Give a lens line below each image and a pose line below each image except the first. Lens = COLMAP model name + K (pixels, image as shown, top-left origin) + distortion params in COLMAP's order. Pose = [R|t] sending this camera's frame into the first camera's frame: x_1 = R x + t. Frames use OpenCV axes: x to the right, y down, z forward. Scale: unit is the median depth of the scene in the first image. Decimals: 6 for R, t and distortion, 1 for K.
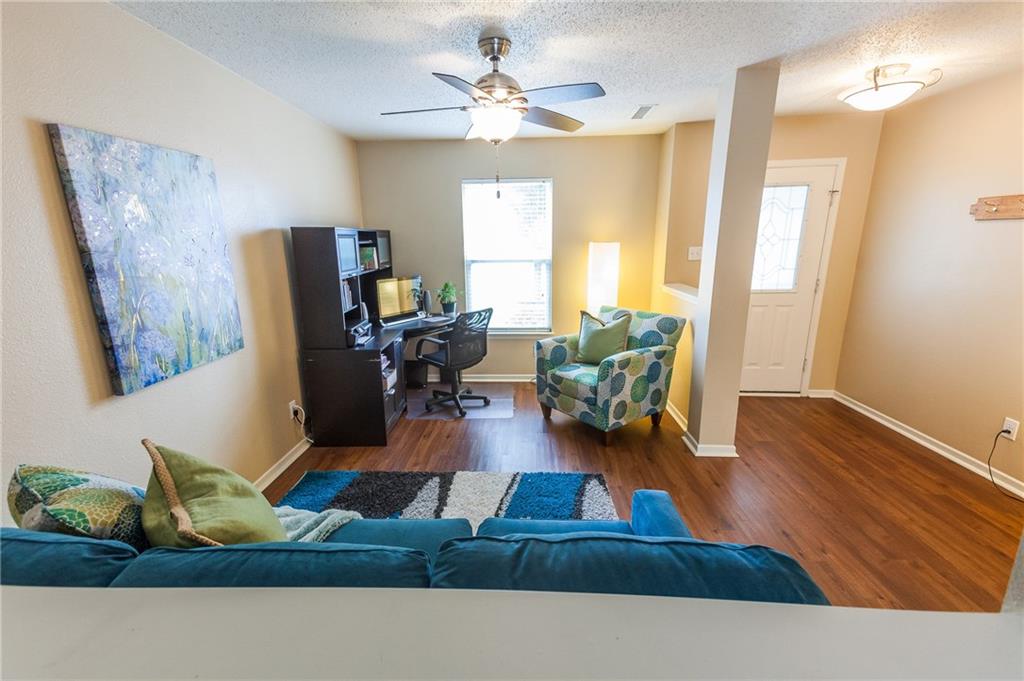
lens RADIAL K [[439.4, 0, 508.5], [0, 439.4, 339.1], [0, 0, 1]] dist [0.047379, 0.000019]
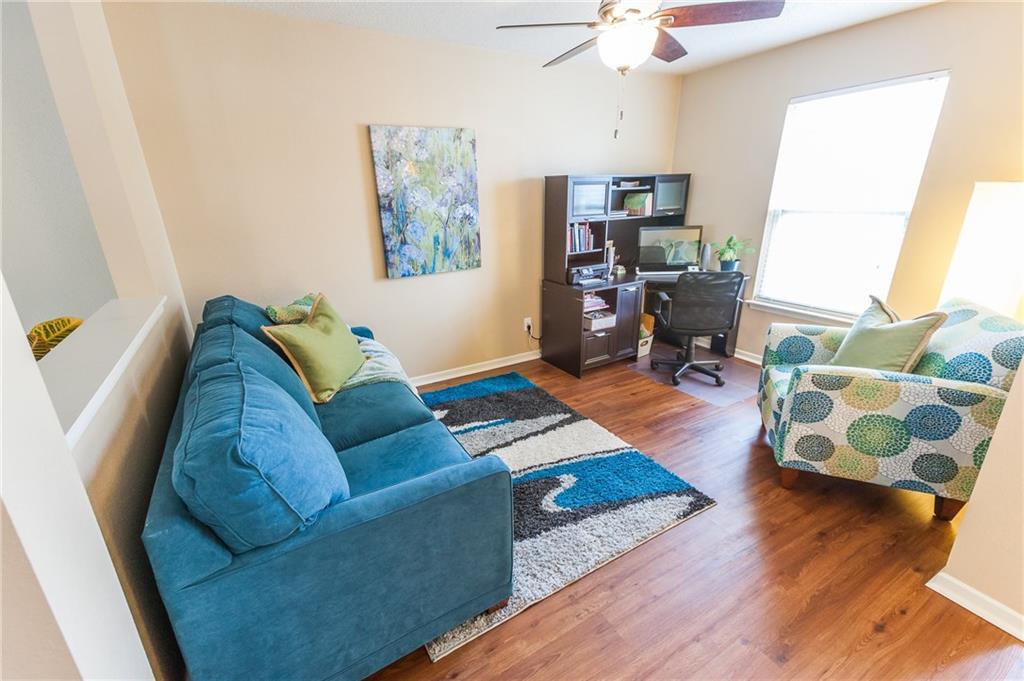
lens RADIAL K [[439.4, 0, 508.5], [0, 439.4, 339.1], [0, 0, 1]] dist [0.047379, 0.000019]
pose [[0.538749, 0.274208, -0.796592, 0.478059], [-0.178875, 0.961221, 0.209902, -0.053972], [0.823258, 0.029406, 0.566905, 0.221284]]
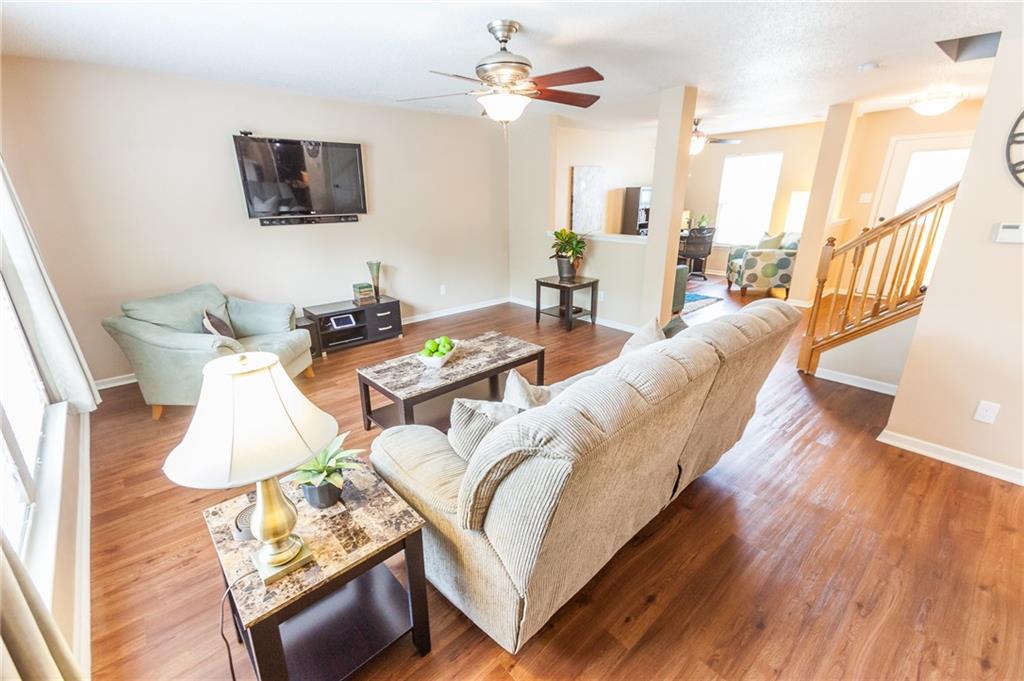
lens RADIAL K [[439.4, 0, 508.5], [0, 439.4, 339.1], [0, 0, 1]] dist [0.047379, 0.000019]
pose [[0.698120, 0.228582, -0.678513, 0.885881], [-0.157893, 0.973488, 0.165499, 0.259287], [0.698354, -0.008406, 0.715703, -1.196314]]
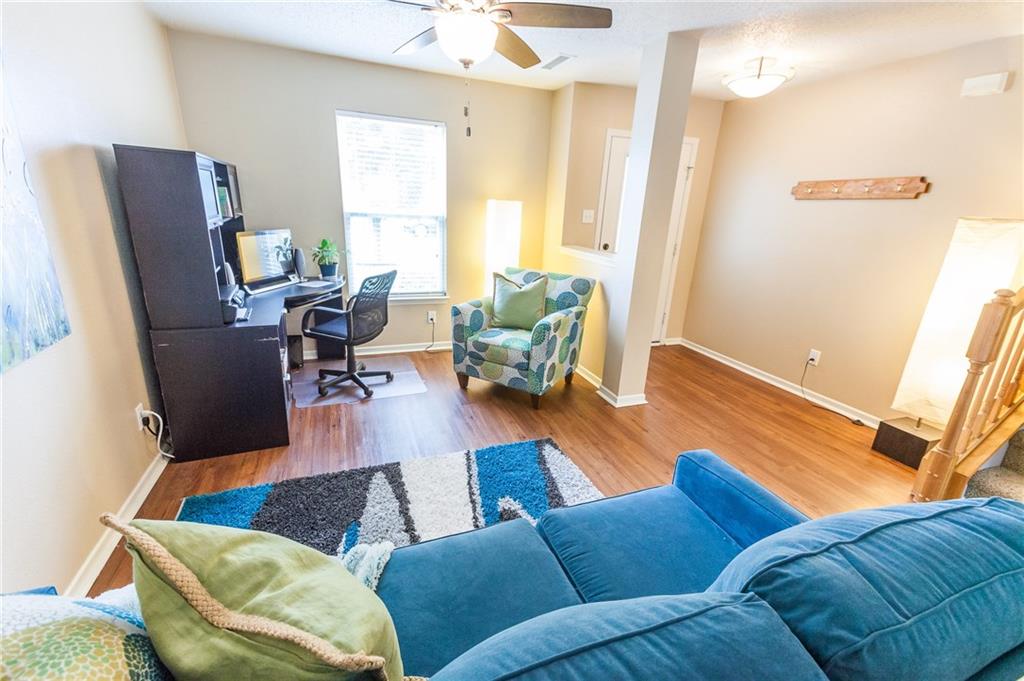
lens RADIAL K [[439.4, 0, 508.5], [0, 439.4, 339.1], [0, 0, 1]] dist [0.047379, 0.000019]
pose [[0.918433, -0.066363, 0.389971, -0.211076], [0.032824, 0.995213, 0.092054, -0.009290], [-0.394213, -0.071745, 0.916214, 0.121436]]
